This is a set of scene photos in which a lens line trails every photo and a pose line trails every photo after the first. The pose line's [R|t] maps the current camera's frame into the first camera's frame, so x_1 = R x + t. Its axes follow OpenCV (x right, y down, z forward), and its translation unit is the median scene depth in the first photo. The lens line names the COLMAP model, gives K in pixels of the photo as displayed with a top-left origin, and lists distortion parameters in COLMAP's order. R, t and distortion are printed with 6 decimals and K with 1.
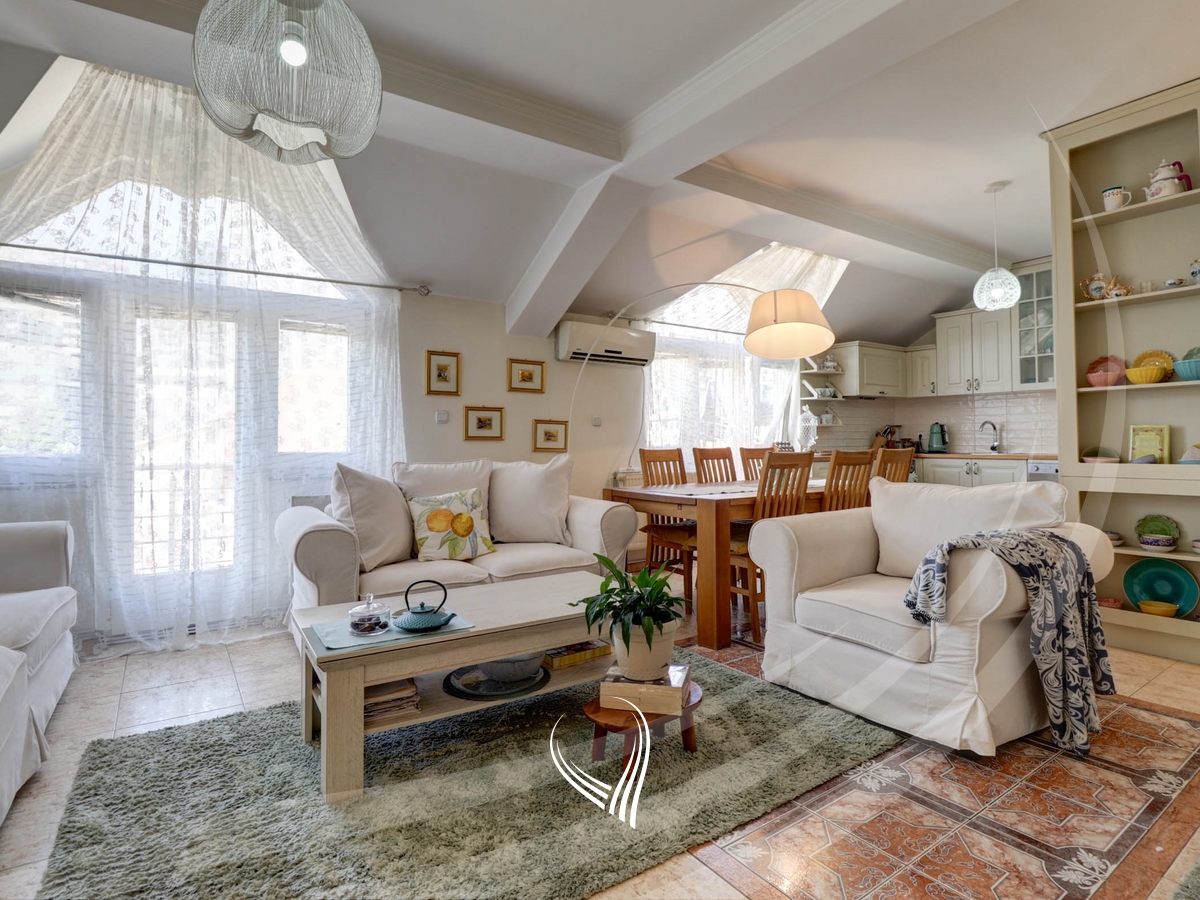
lens RADIAL K [[652.6, 0, 628.6], [0, 652.6, 430.3], [0, 0, 1]] dist [0.002865, -0.017214]
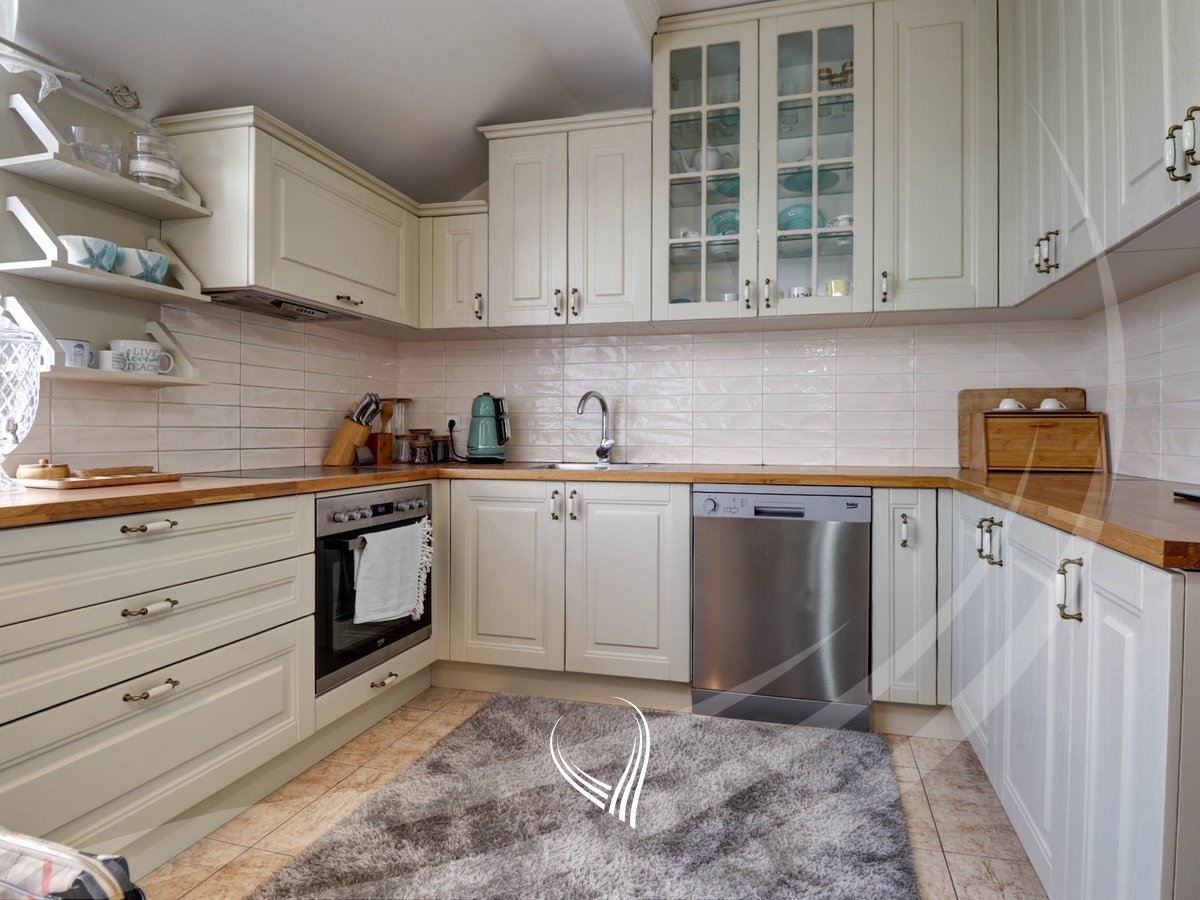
lens RADIAL K [[652.6, 0, 628.6], [0, 652.6, 430.3], [0, 0, 1]] dist [0.002865, -0.017214]
pose [[0.794372, 0.011869, 0.607316, 0.313212], [-0.018657, 0.999814, 0.004864, 0.010054], [-0.607146, -0.015194, 0.794445, 0.658547]]
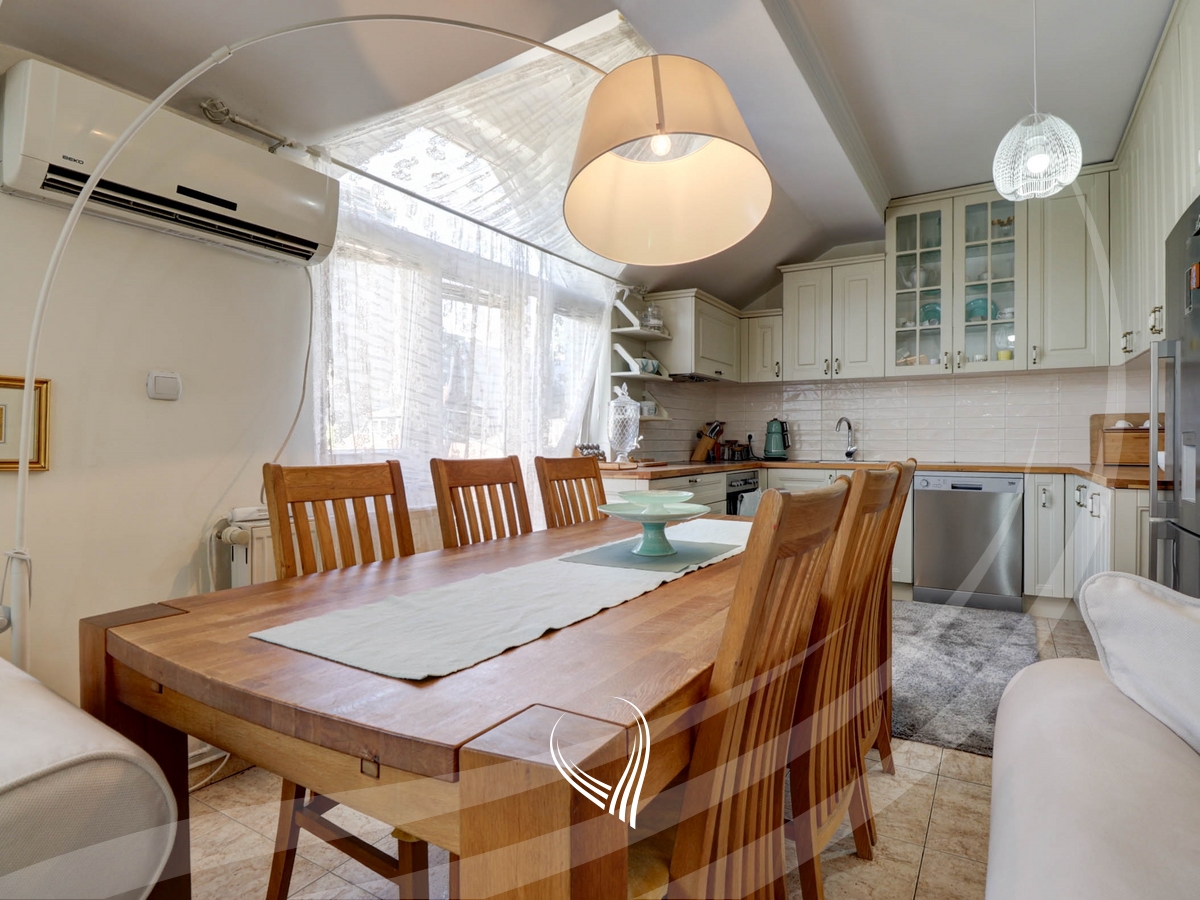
lens RADIAL K [[647.8, 0, 633.9], [0, 647.8, 445.2], [0, 0, 1]] dist [0.000930, -0.018011]
pose [[0.915394, 0.004542, 0.402532, 0.039625], [-0.013270, 0.999733, 0.018897, 0.006896], [-0.402339, -0.022640, 0.915211, 0.441353]]
